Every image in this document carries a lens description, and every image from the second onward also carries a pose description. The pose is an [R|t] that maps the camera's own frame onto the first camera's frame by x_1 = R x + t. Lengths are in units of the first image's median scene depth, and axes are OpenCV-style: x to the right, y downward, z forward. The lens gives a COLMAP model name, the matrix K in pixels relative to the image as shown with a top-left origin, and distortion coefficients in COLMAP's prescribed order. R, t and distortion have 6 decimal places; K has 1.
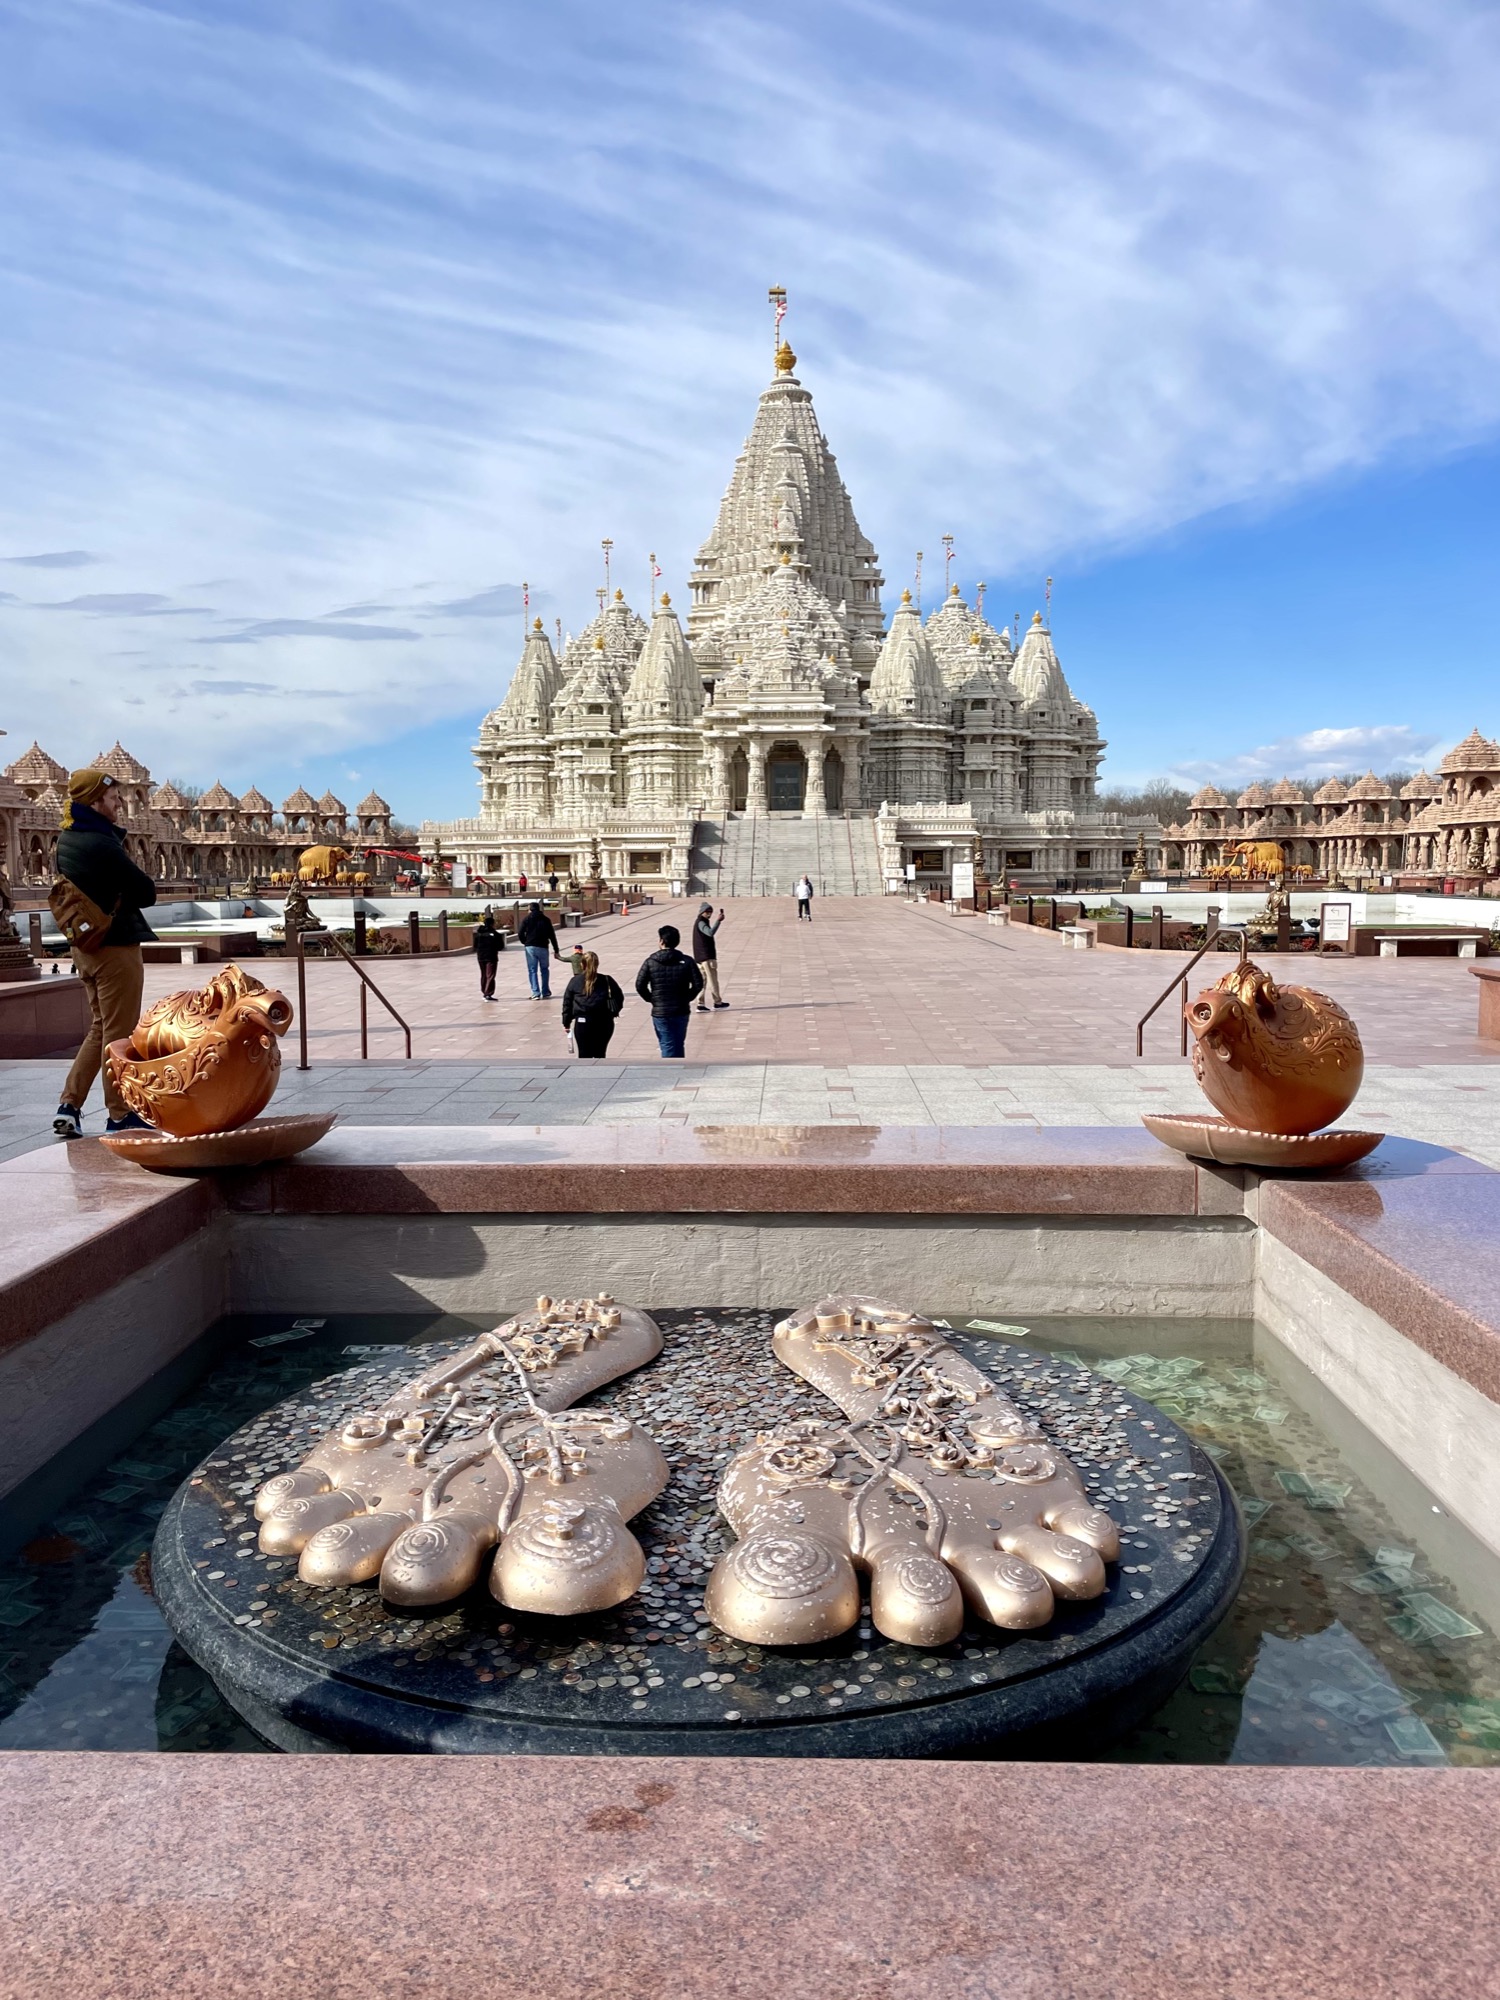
lens RADIAL K [[1544.3, 0, 740.6], [0, 1544.3, 1030.2], [0, 0, 1]] dist [0.082072, -0.044426]
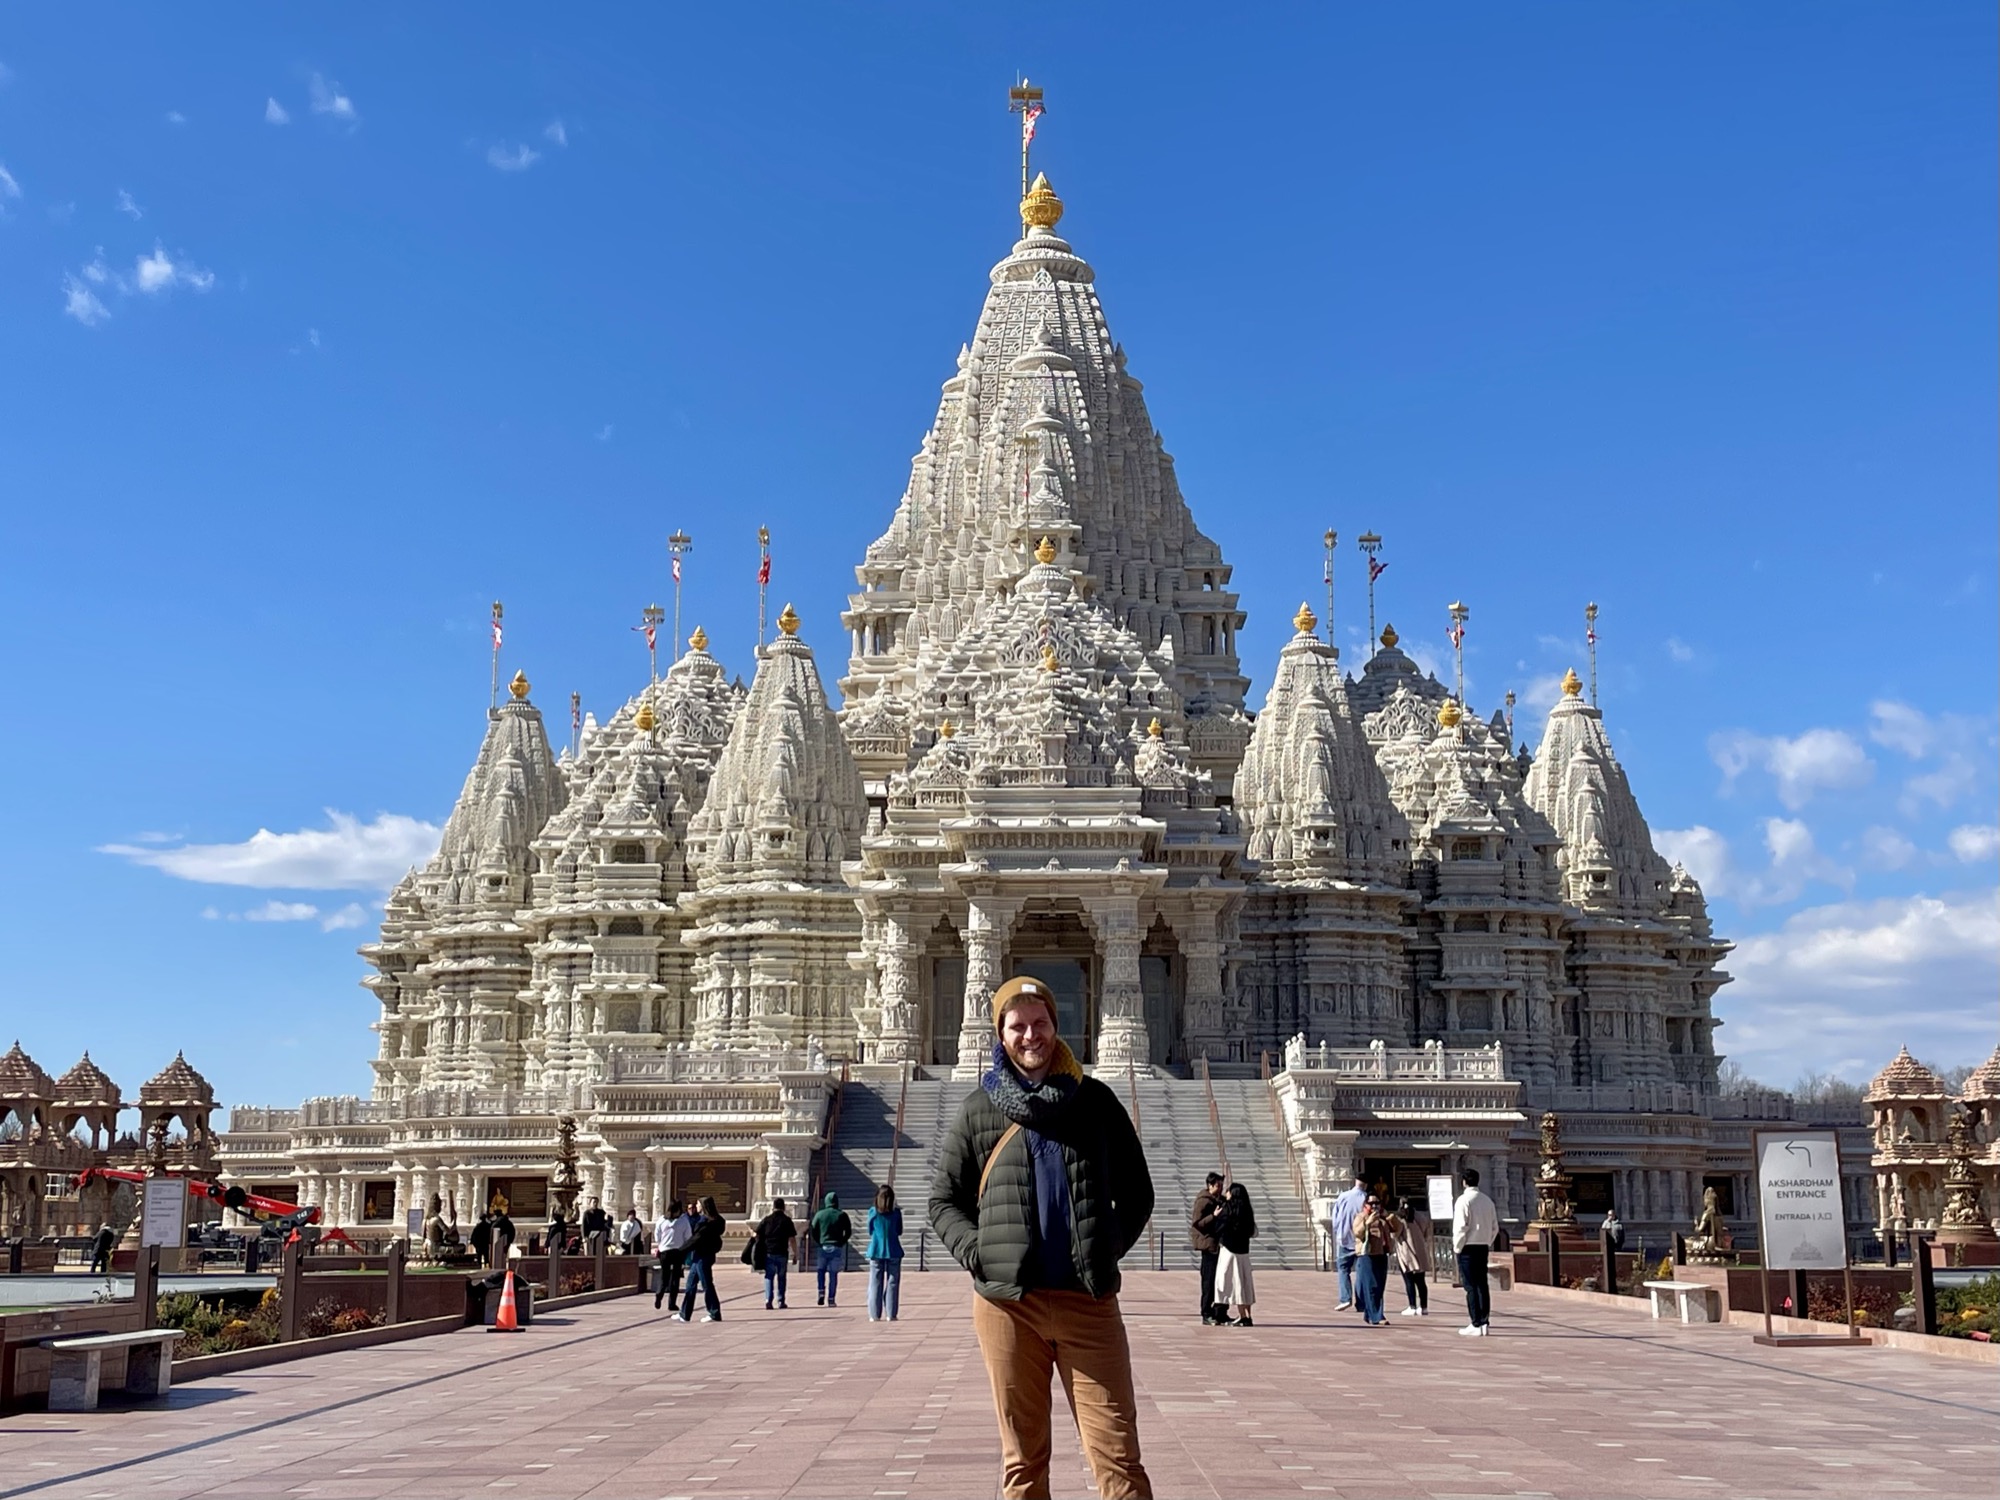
lens RADIAL K [[2599.9, 0, 1043.6], [0, 2599.9, 684.3], [0, 0, 1]] dist [0.093247, 0.000000]
pose [[0.999323, 0.010342, 0.035302, 0.000525], [0.000952, 0.952068, -0.305885, -0.020434], [-0.036773, 0.305712, 0.951414, 0.254036]]
